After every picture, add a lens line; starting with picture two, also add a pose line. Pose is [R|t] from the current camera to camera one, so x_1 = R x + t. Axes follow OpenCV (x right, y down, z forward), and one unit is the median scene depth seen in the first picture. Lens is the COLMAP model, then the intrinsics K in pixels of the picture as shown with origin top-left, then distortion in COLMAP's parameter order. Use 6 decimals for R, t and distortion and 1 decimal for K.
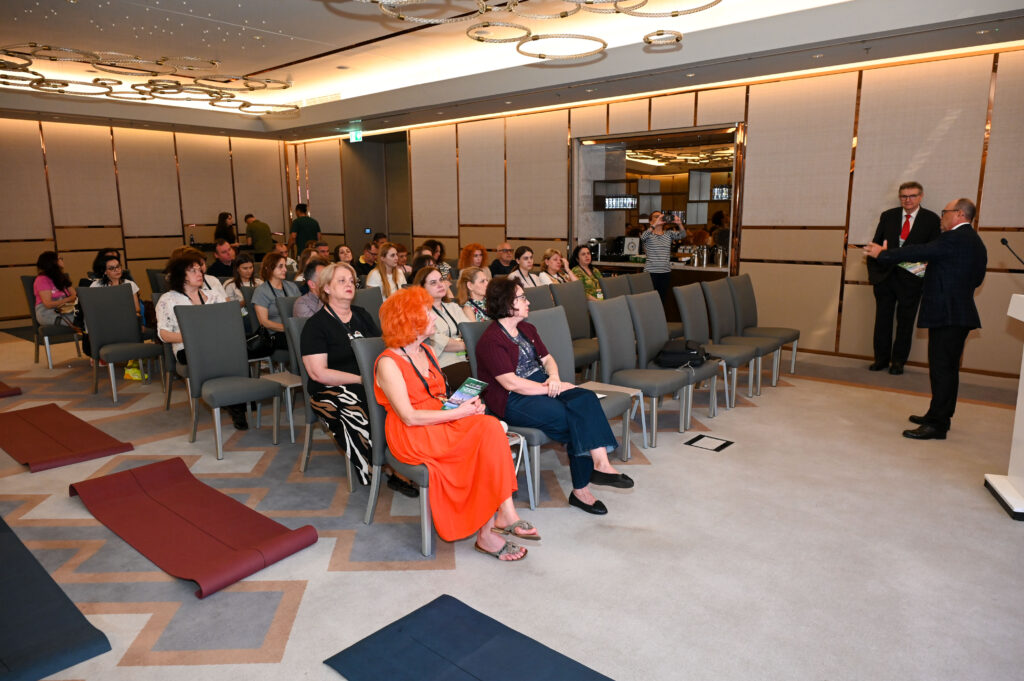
lens RADIAL K [[682.0, 0, 515.5], [0, 682.0, 347.9], [0, 0, 1]] dist [0.001330, -0.008209]
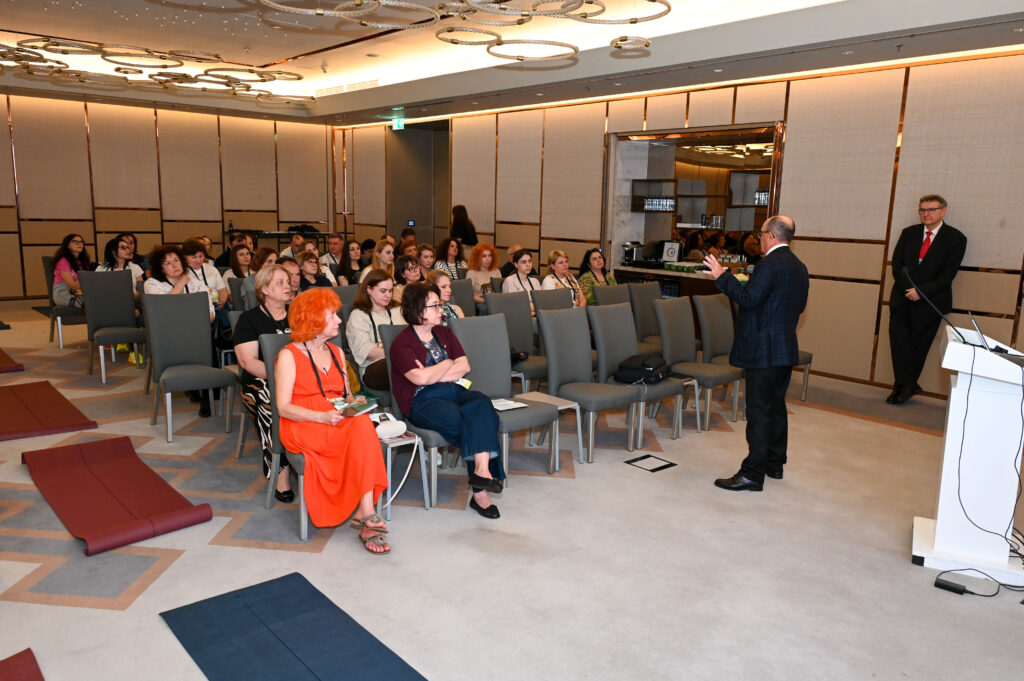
lens RADIAL K [[773.8, 0, 516.9], [0, 773.8, 345.1], [0, 0, 1]] dist [0.035579, -0.024133]
pose [[0.989382, 0.057347, -0.133549, 0.147813], [-0.059109, 0.998209, -0.009265, -0.003777], [0.132779, 0.017061, 0.990999, -0.072319]]
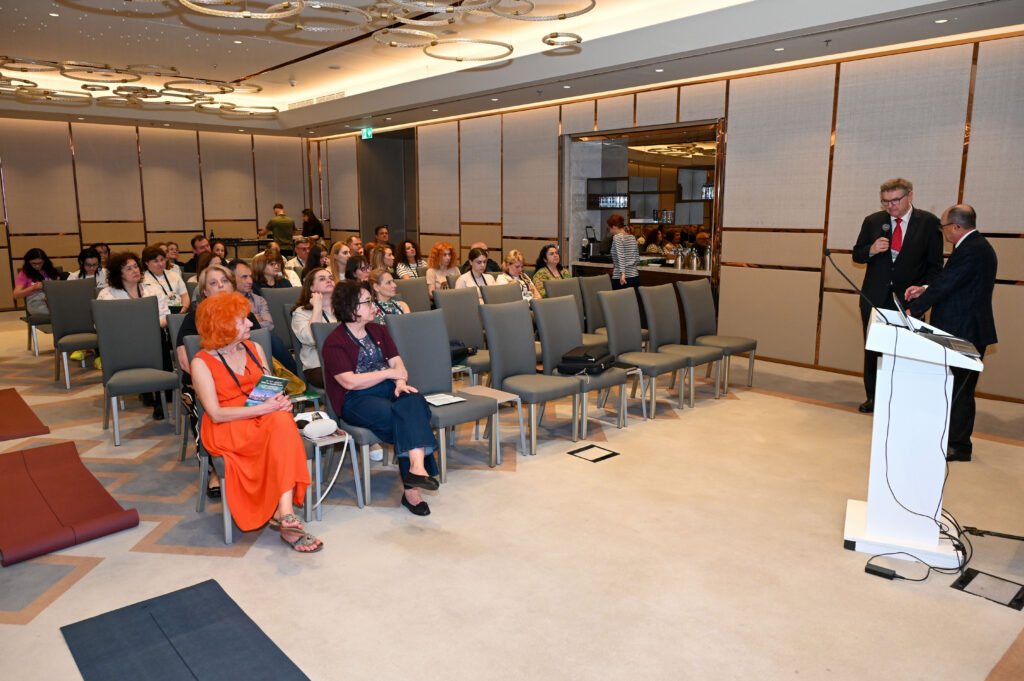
lens RADIAL K [[721.9, 0, 508.4], [0, 721.9, 334.0], [0, 0, 1]] dist [-0.003780, -0.001372]
pose [[0.991488, 0.027741, -0.127212, 0.183359], [-0.030395, 0.999358, -0.018966, -0.004388], [0.126604, 0.022671, 0.991694, -0.023411]]
